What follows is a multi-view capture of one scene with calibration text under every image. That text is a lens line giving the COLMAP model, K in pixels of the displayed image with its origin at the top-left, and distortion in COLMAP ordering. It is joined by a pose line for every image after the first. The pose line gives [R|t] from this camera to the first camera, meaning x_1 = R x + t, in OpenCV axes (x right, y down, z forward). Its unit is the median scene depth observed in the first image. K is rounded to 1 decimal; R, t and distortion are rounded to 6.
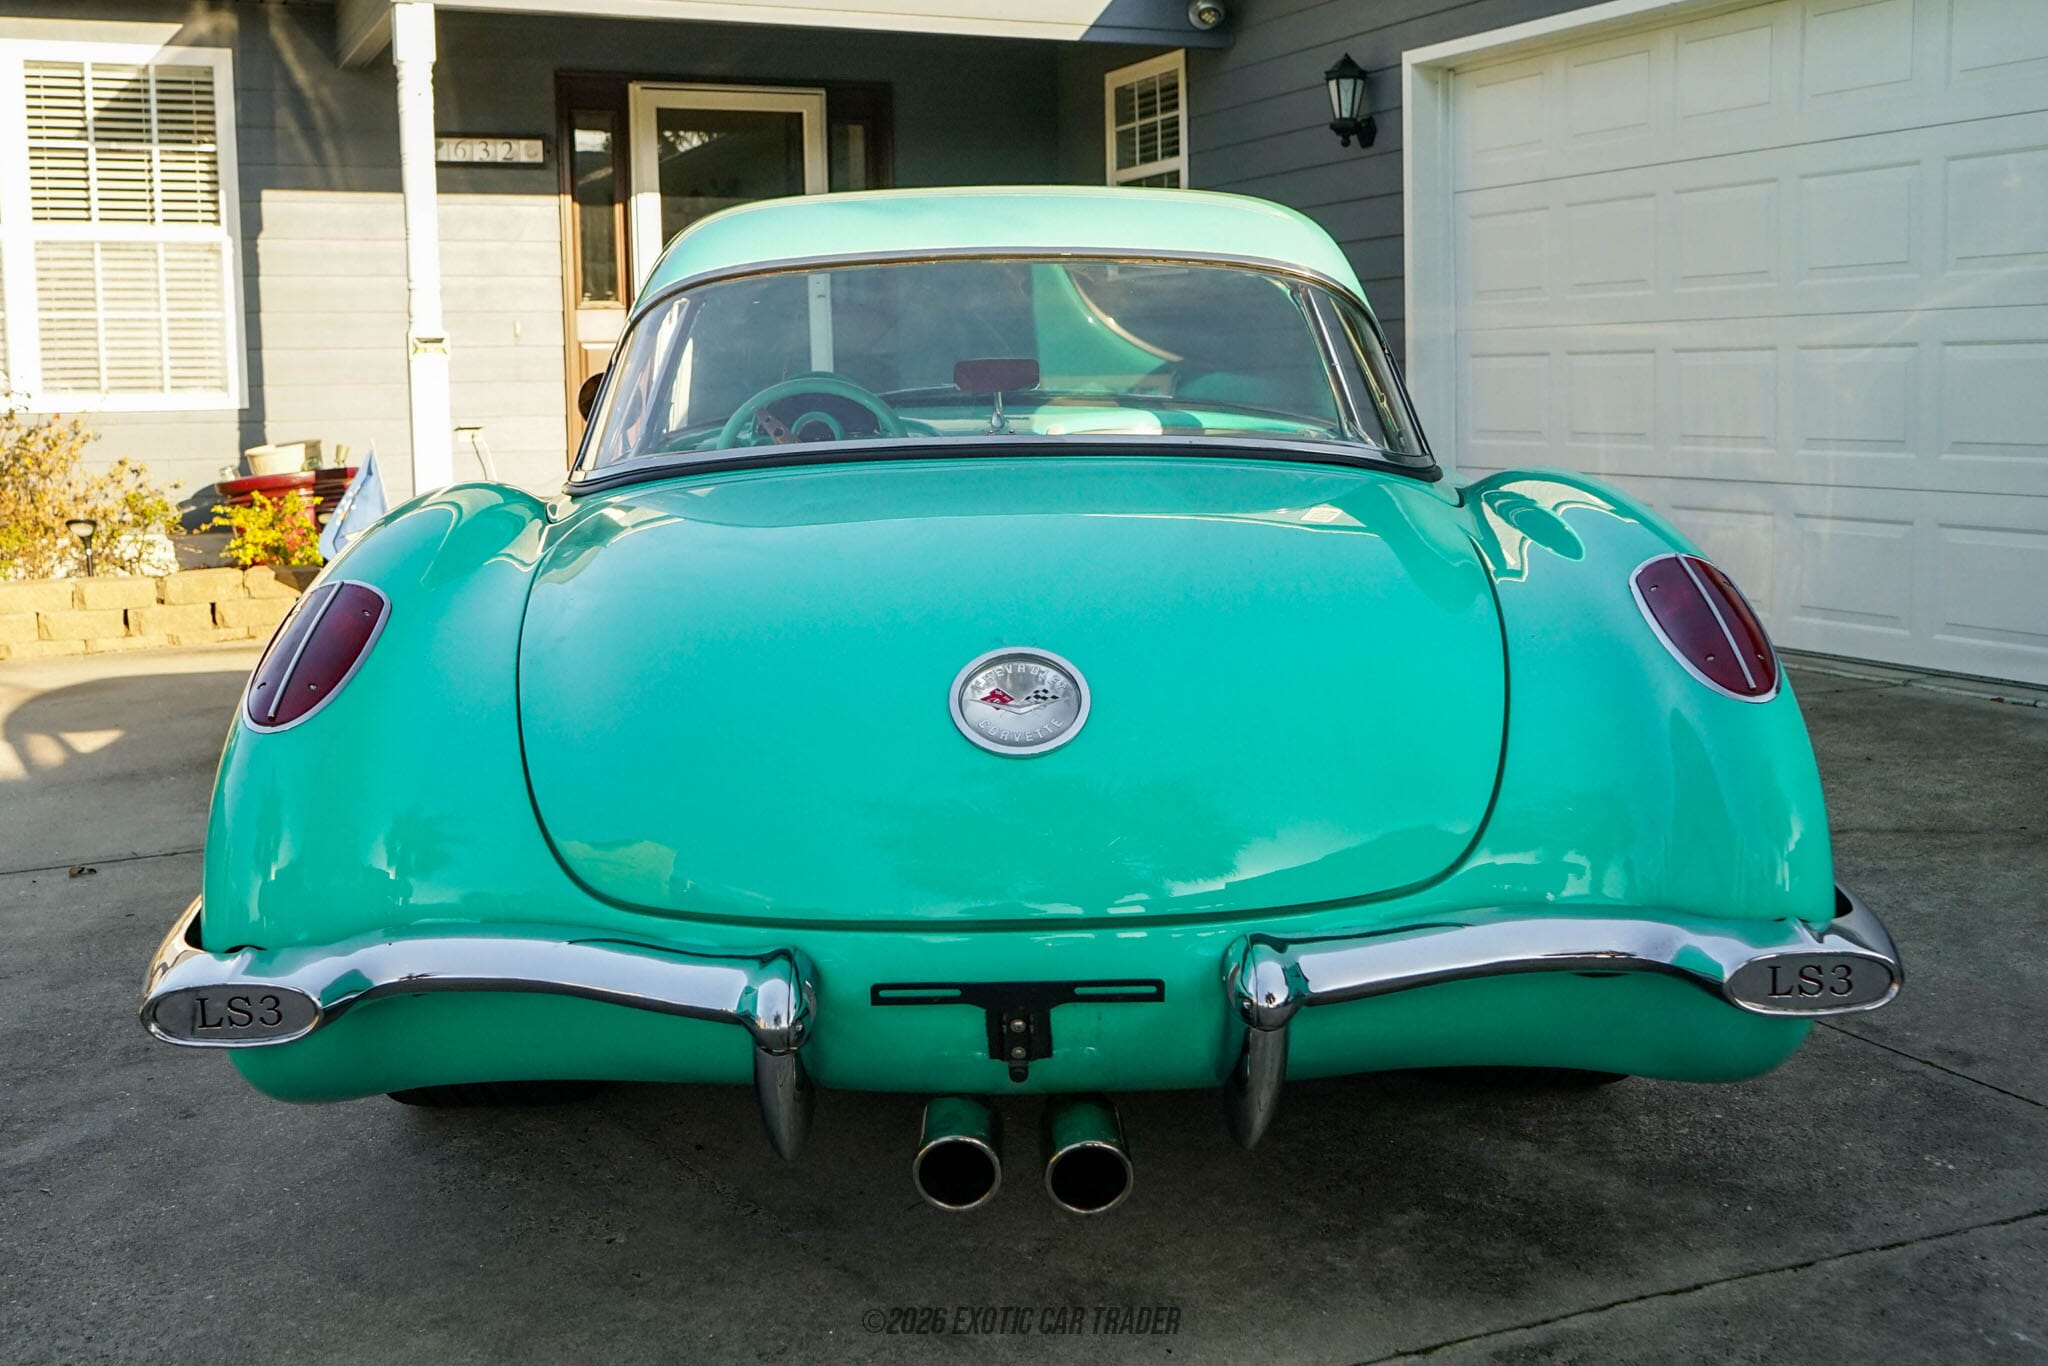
lens RADIAL K [[2270.3, 0, 1130.6], [0, 2270.3, 595.8], [0, 0, 1]] dist [-0.006289, 0.025734]
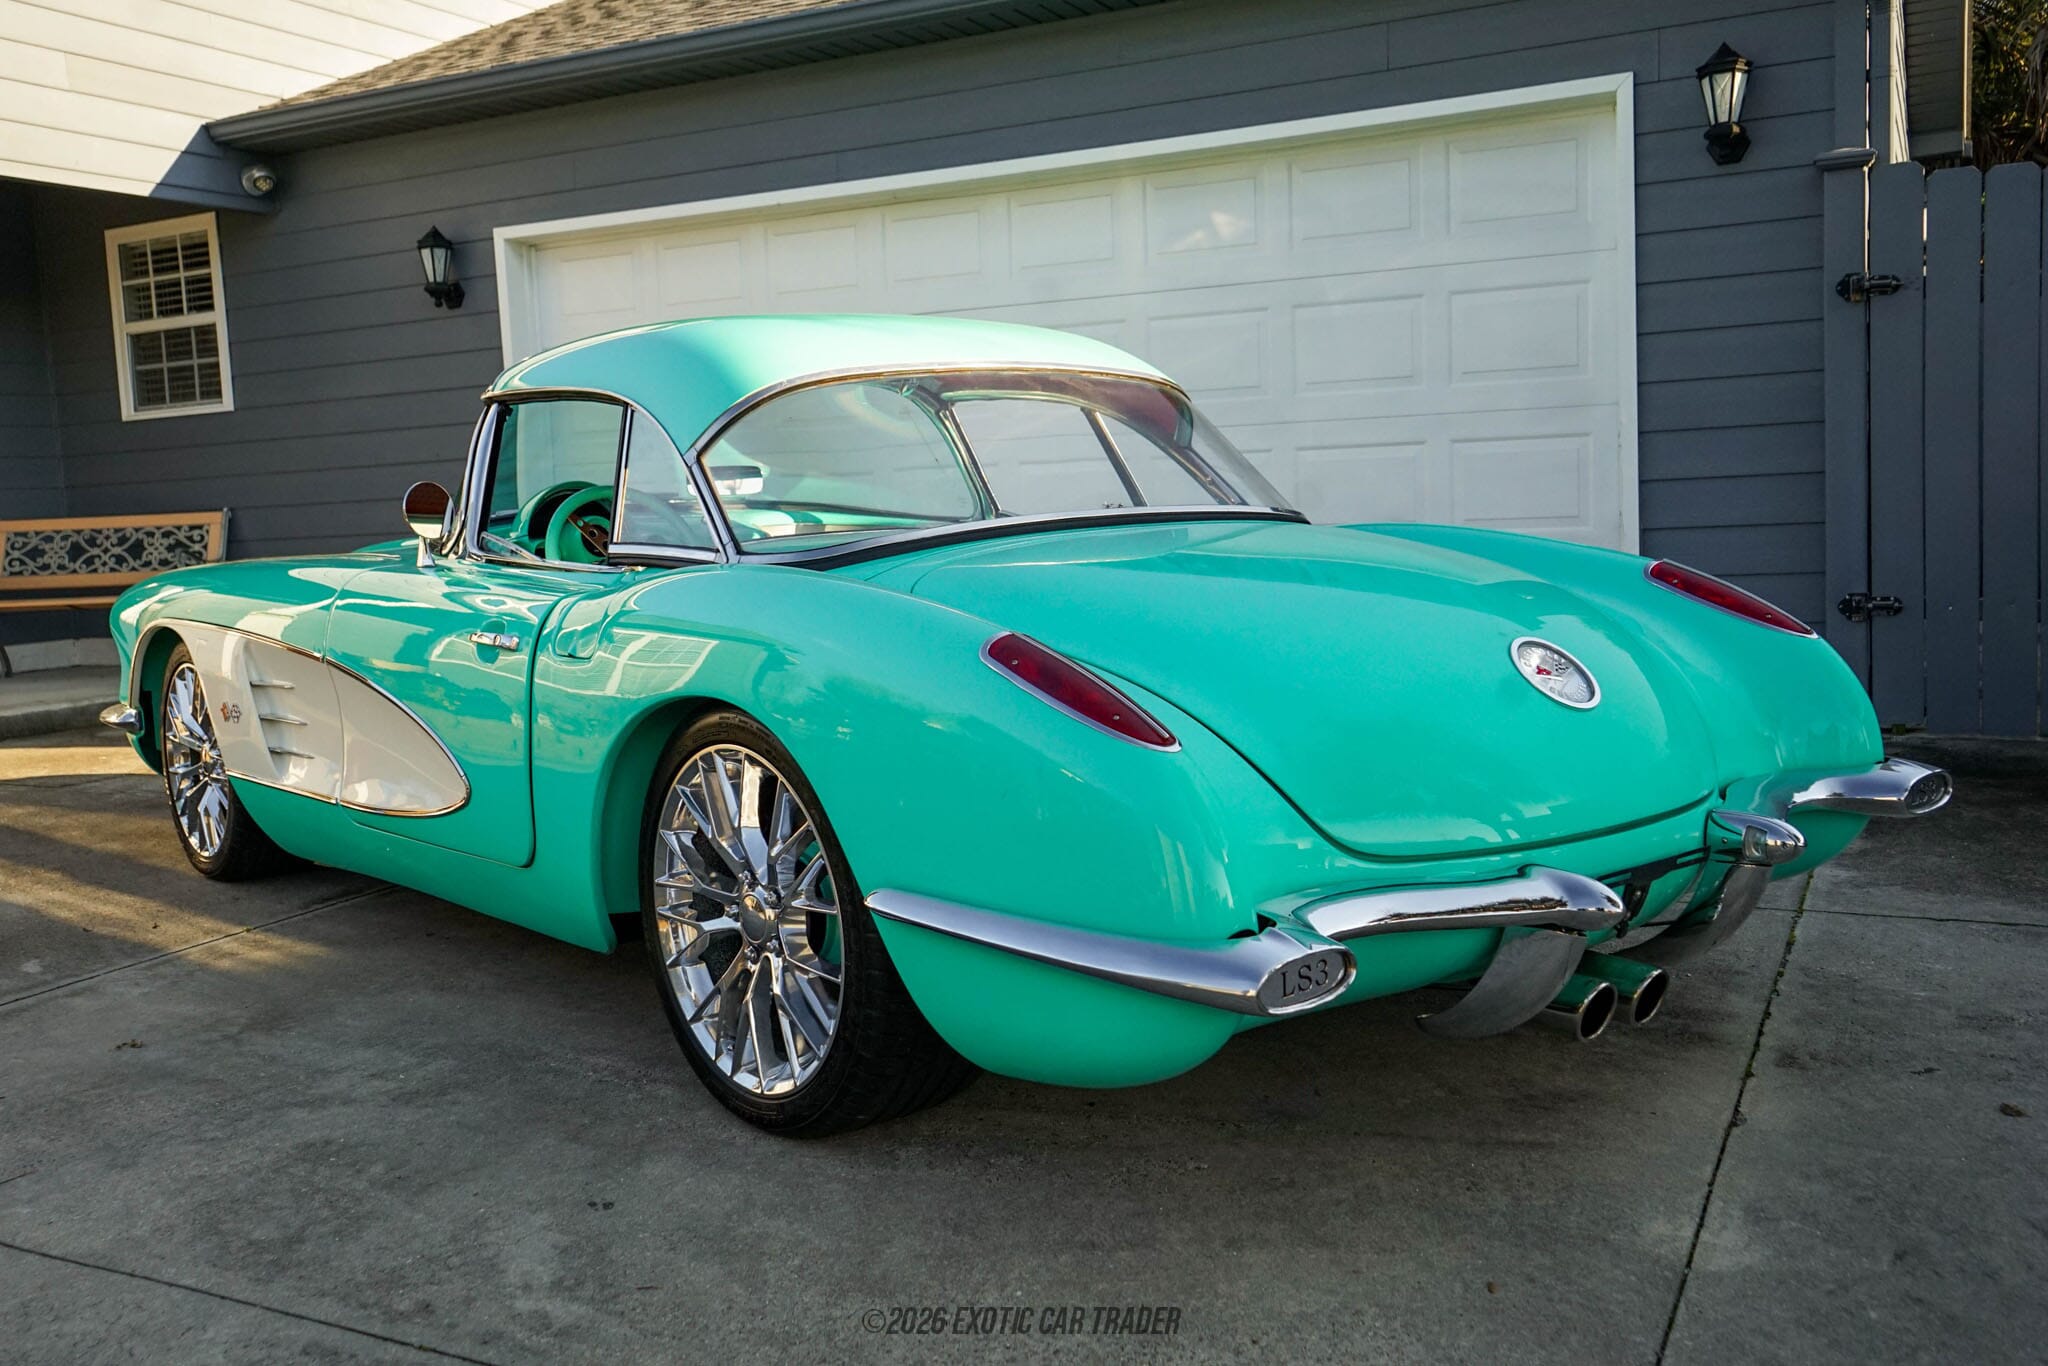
lens RADIAL K [[1853.1, 0, 1024.0], [0, 1853.1, 683.0], [0, 0, 1]] dist [-0.007482, 0.001388]
pose [[0.778900, -0.084205, 0.621469, -0.824733], [0.090920, 0.995638, 0.020951, -0.000624], [-0.620522, 0.040186, 0.783159, 0.258796]]
